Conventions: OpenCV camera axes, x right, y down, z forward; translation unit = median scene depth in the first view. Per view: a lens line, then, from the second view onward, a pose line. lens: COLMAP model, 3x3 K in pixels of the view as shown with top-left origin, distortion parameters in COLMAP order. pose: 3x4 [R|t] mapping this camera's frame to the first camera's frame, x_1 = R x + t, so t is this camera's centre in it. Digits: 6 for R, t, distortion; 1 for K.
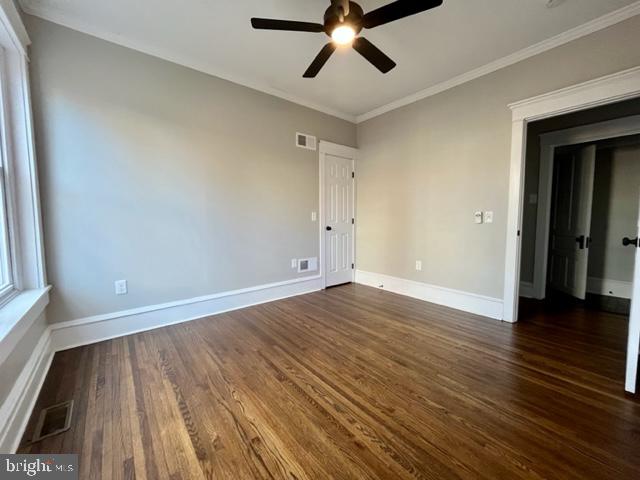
lens RADIAL K [[258.0, 0, 319.0], [0, 258.0, 239.7], [0, 0, 1]] dist [-0.002816, -0.001000]
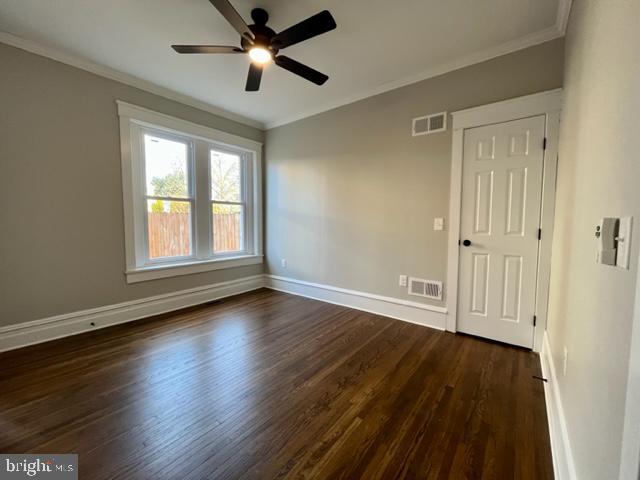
lens RADIAL K [[258.0, 0, 318.2], [0, 258.0, 238.4], [0, 0, 1]] dist [-0.002816, -0.001000]
pose [[0.224792, 0.061510, -0.972463, 0.632700], [-0.095289, 0.994610, 0.040884, -0.049324], [0.969736, 0.083475, 0.229442, 0.541113]]
